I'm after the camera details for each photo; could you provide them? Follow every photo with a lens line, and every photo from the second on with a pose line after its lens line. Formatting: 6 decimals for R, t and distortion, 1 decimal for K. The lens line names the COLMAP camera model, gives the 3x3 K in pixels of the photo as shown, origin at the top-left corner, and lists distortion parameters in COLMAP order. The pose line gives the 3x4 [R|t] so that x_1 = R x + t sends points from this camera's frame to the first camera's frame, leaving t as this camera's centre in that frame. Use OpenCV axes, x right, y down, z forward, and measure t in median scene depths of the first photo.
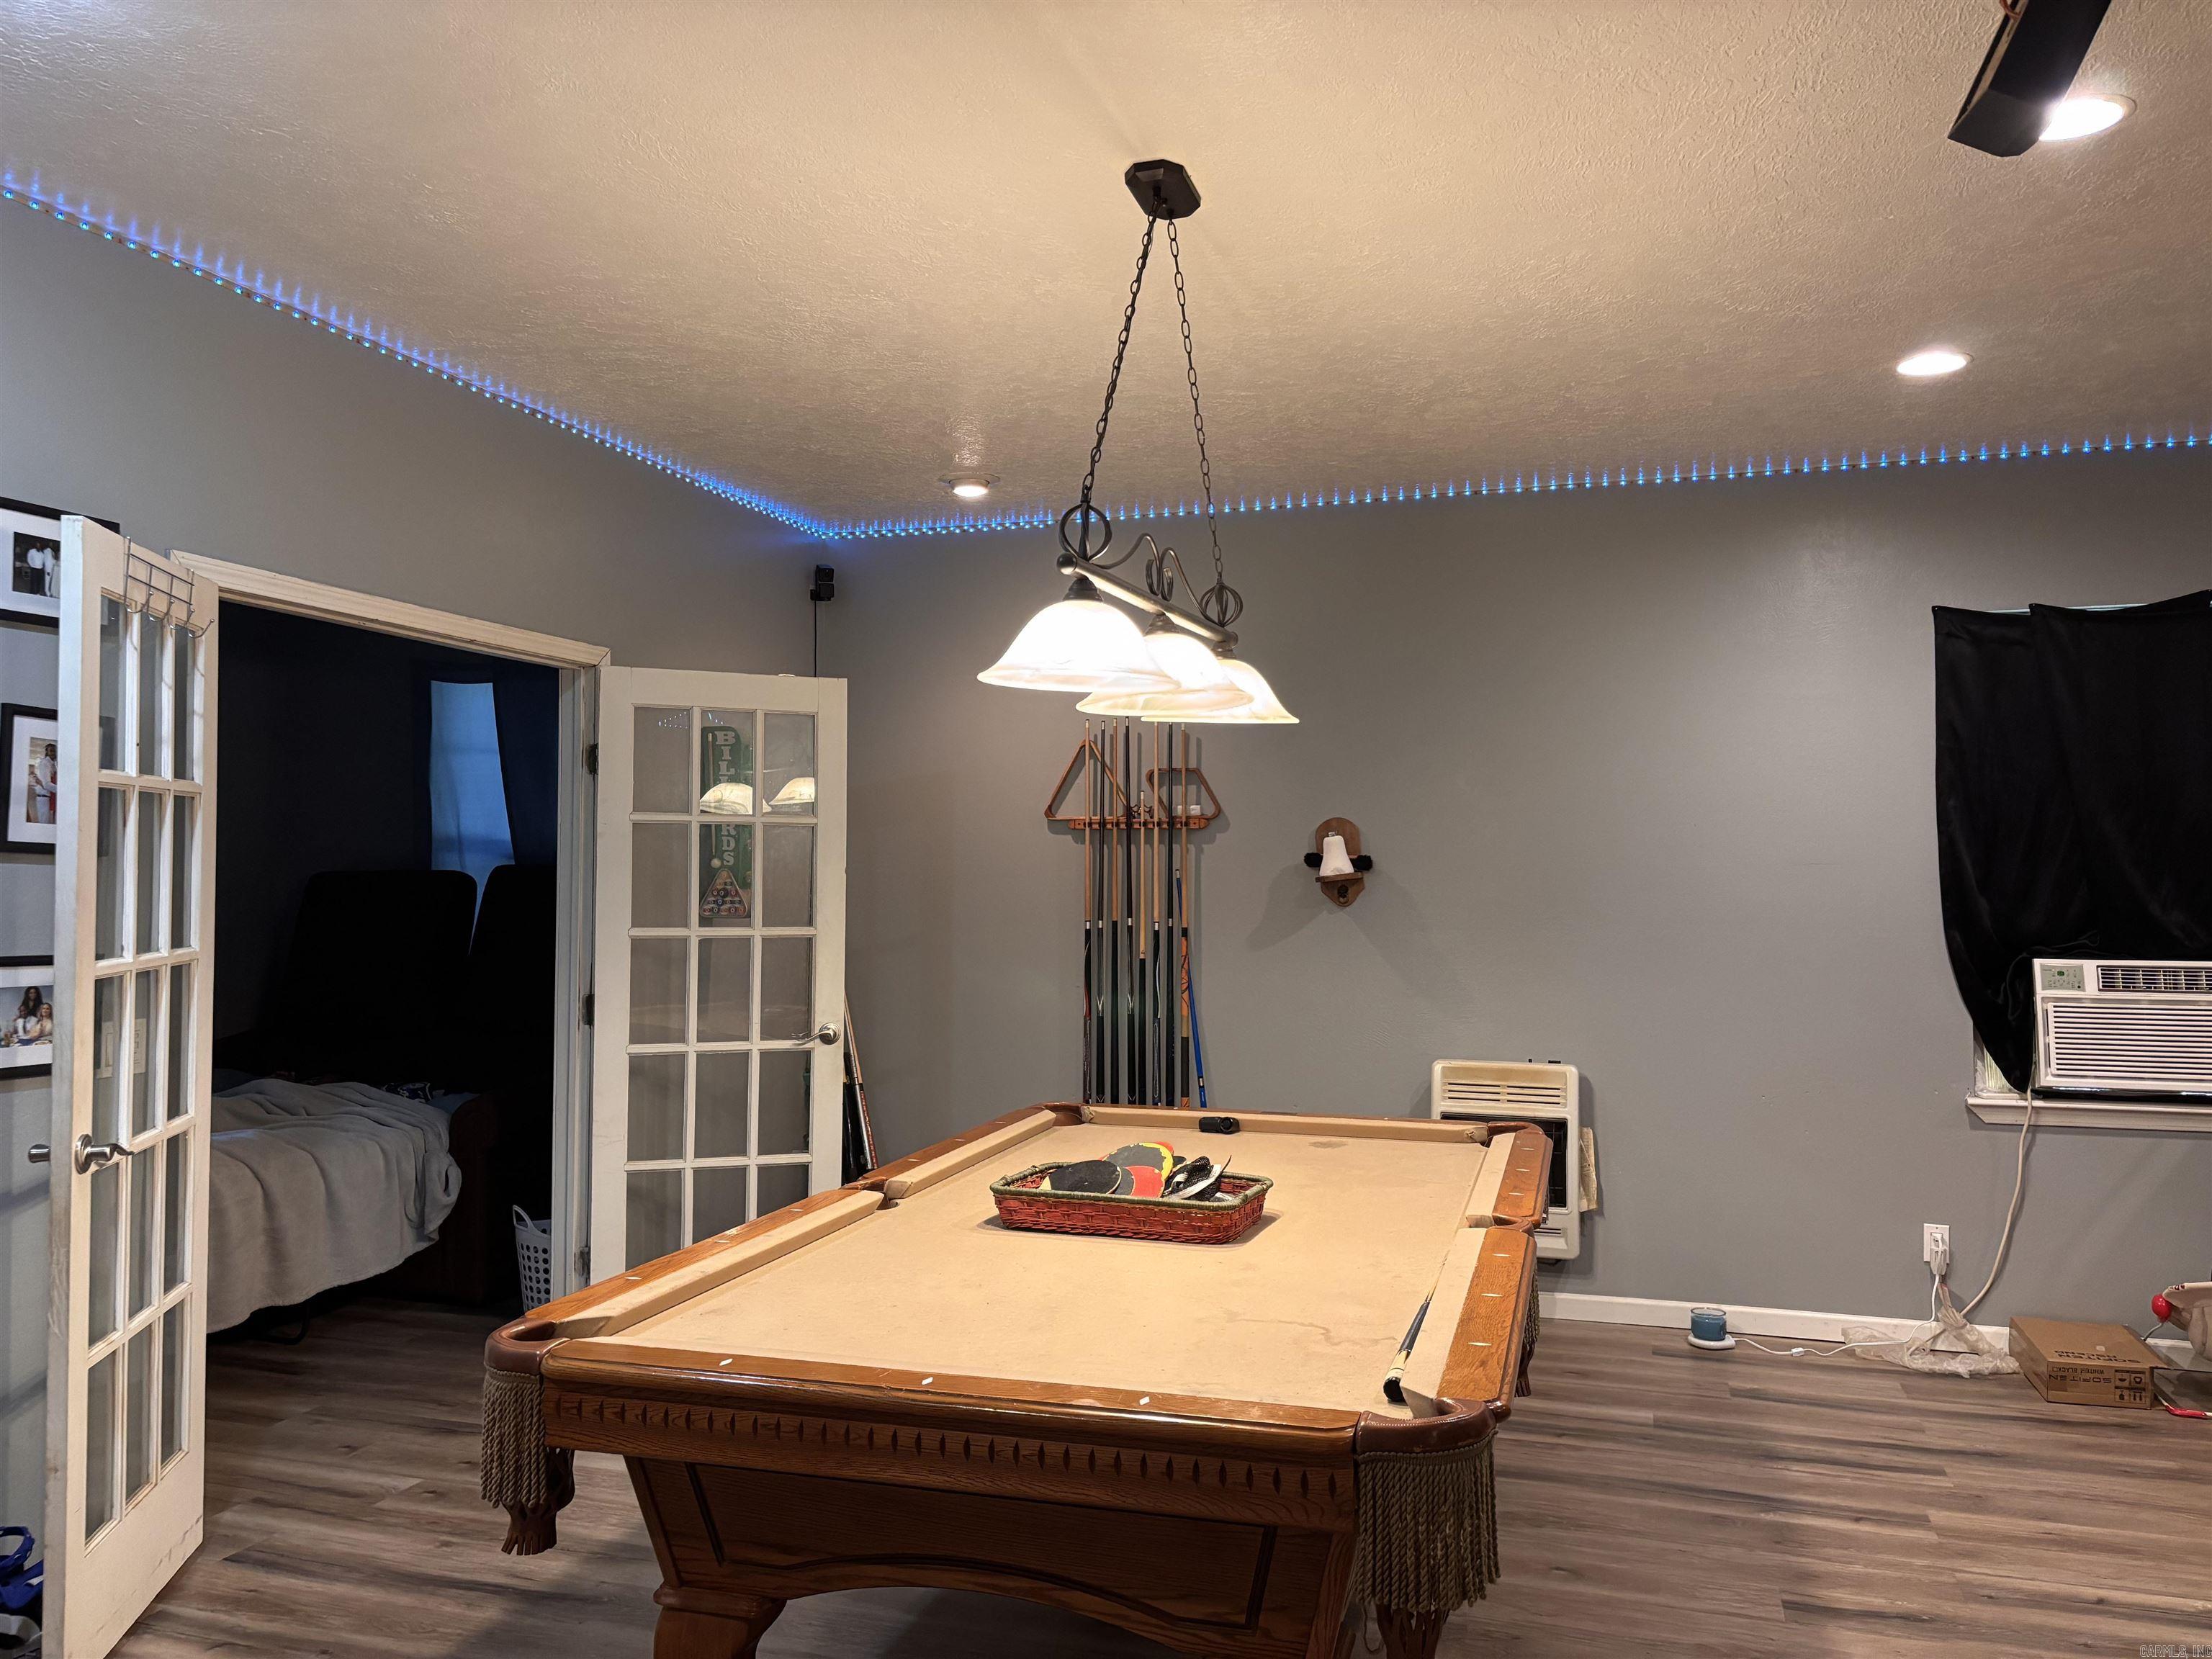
lens RADIAL K [[1630.7, 0, 1106.0], [0, 1630.7, 829.5], [0, 0, 1]] dist [0.007000, -0.008907]
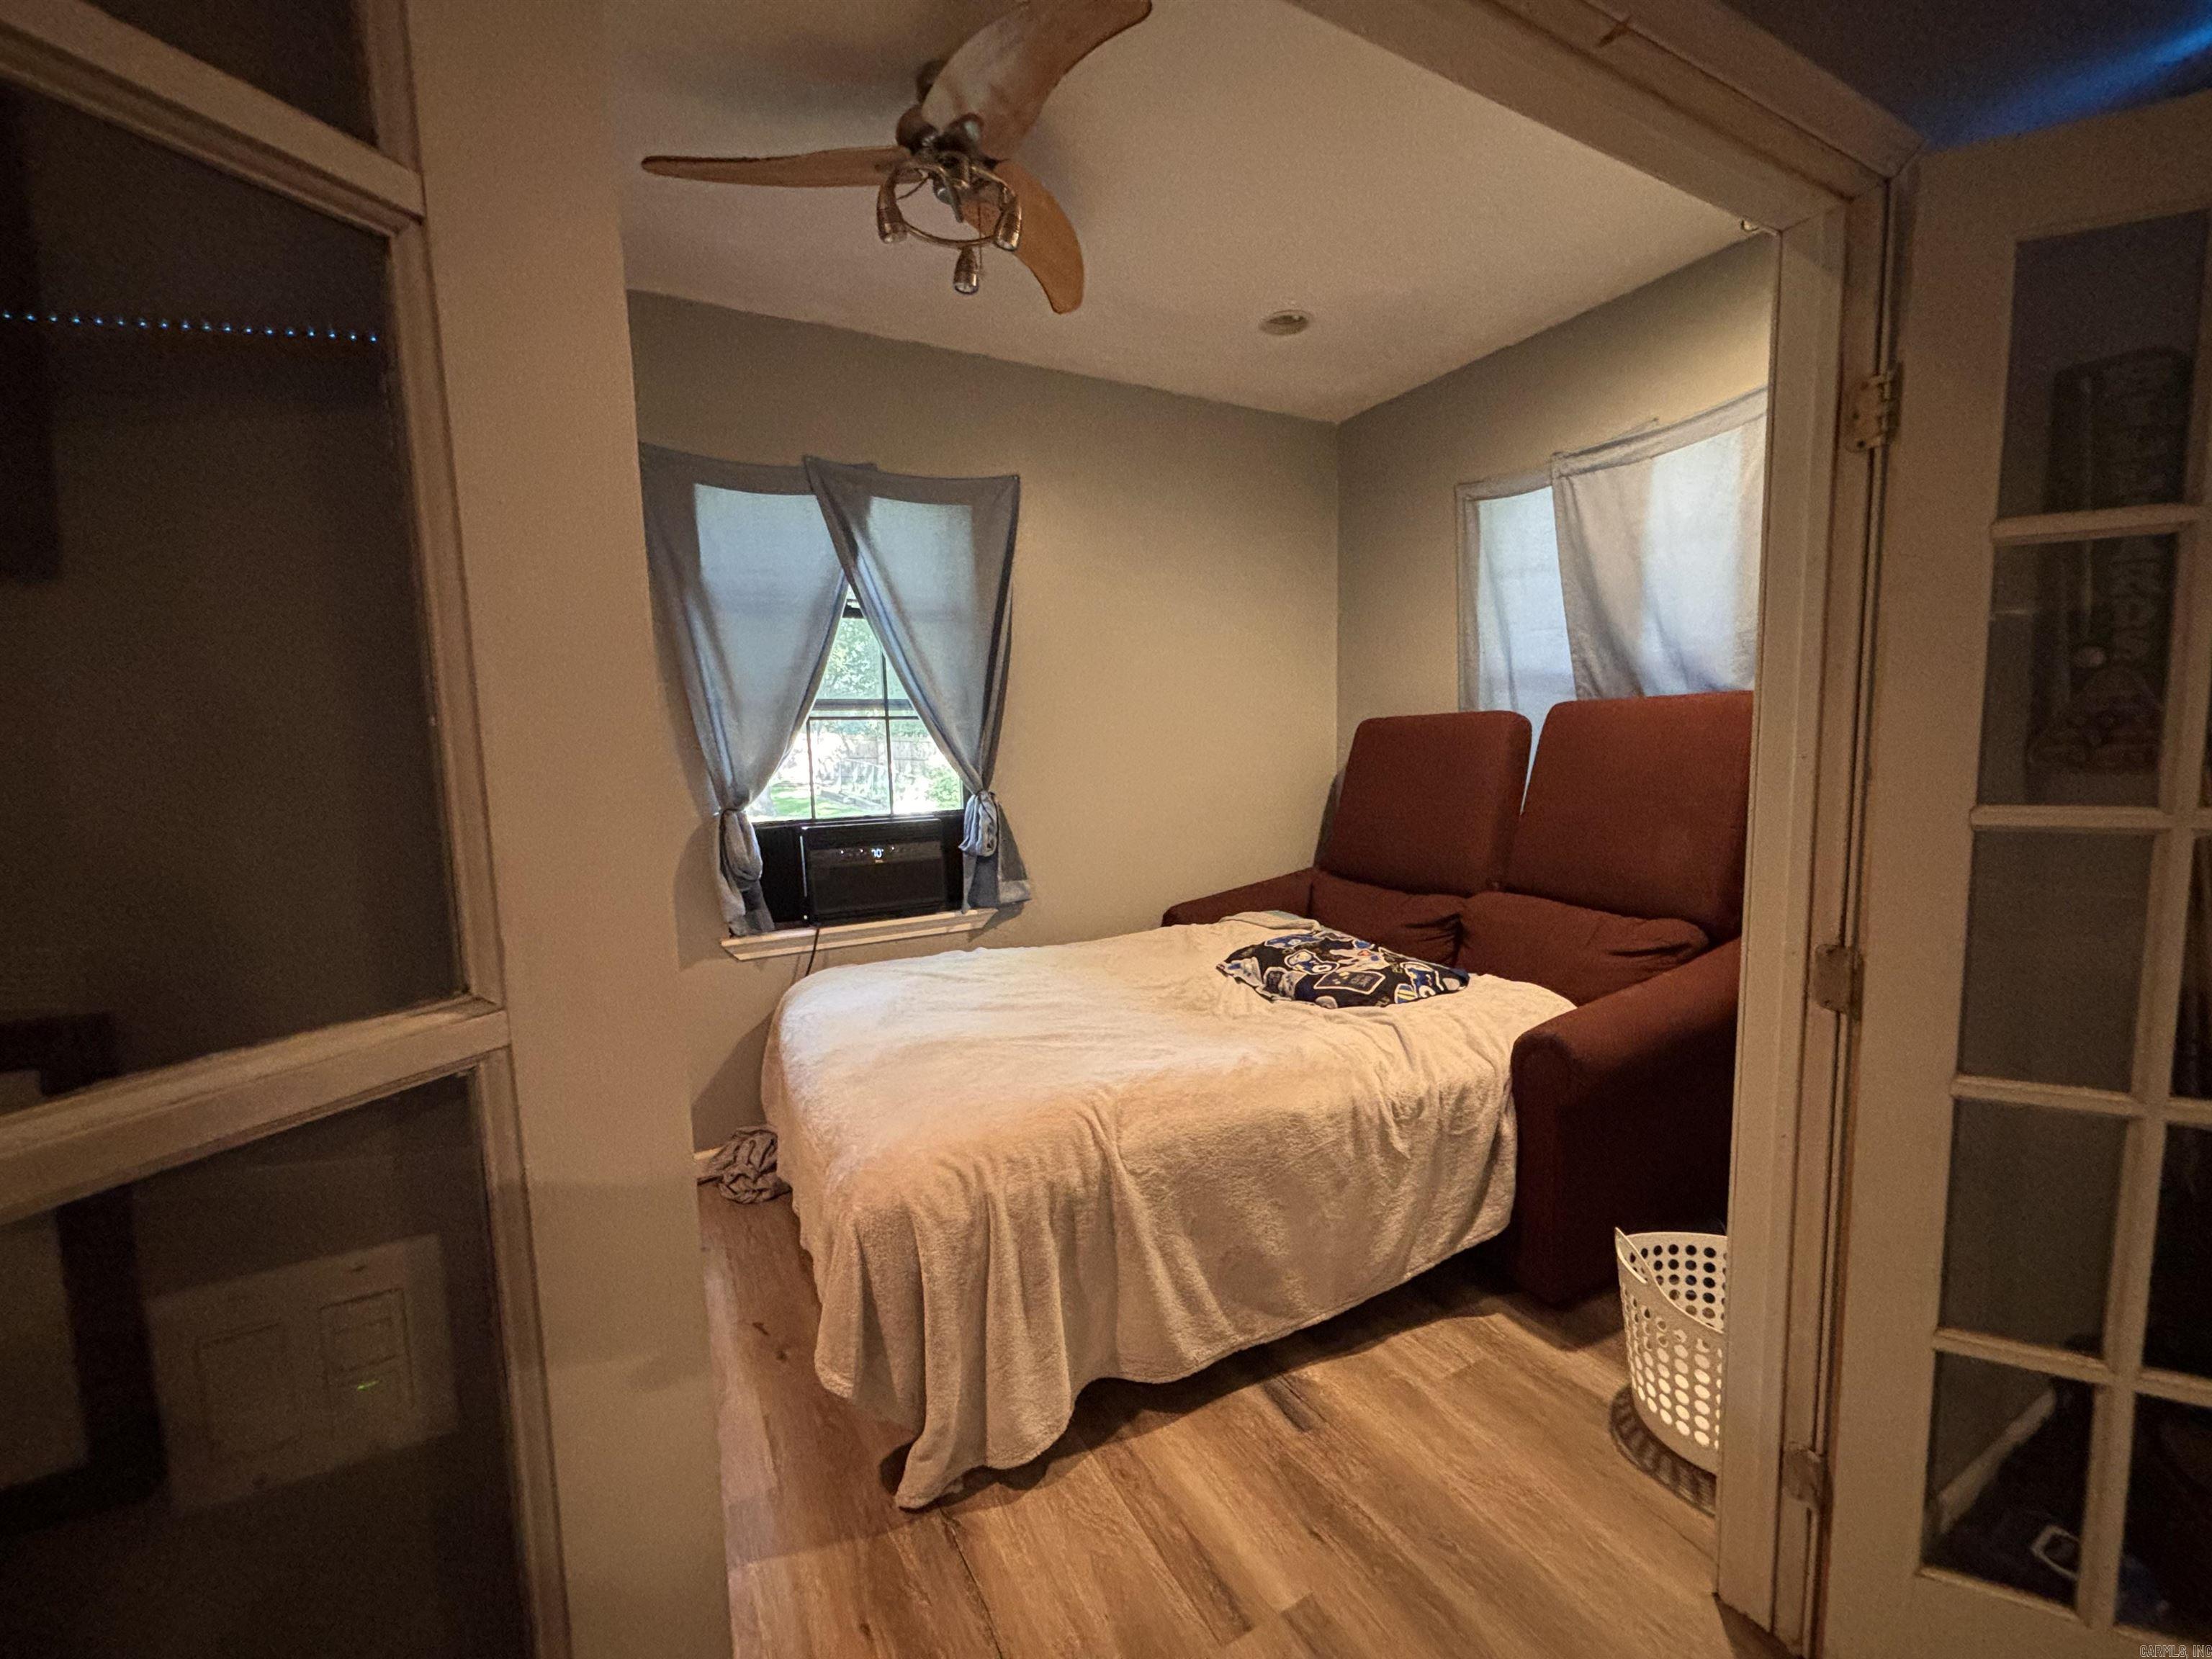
lens RADIAL K [[889.0, 0, 1106.0], [0, 889.0, 829.5], [0, 0, 1]] dist [0.008791, -0.006613]
pose [[0.715958, 0.041693, -0.696897, -0.261017], [0.052907, 0.992105, 0.113708, 0.025495], [0.696135, -0.118281, 0.708100, 0.608133]]
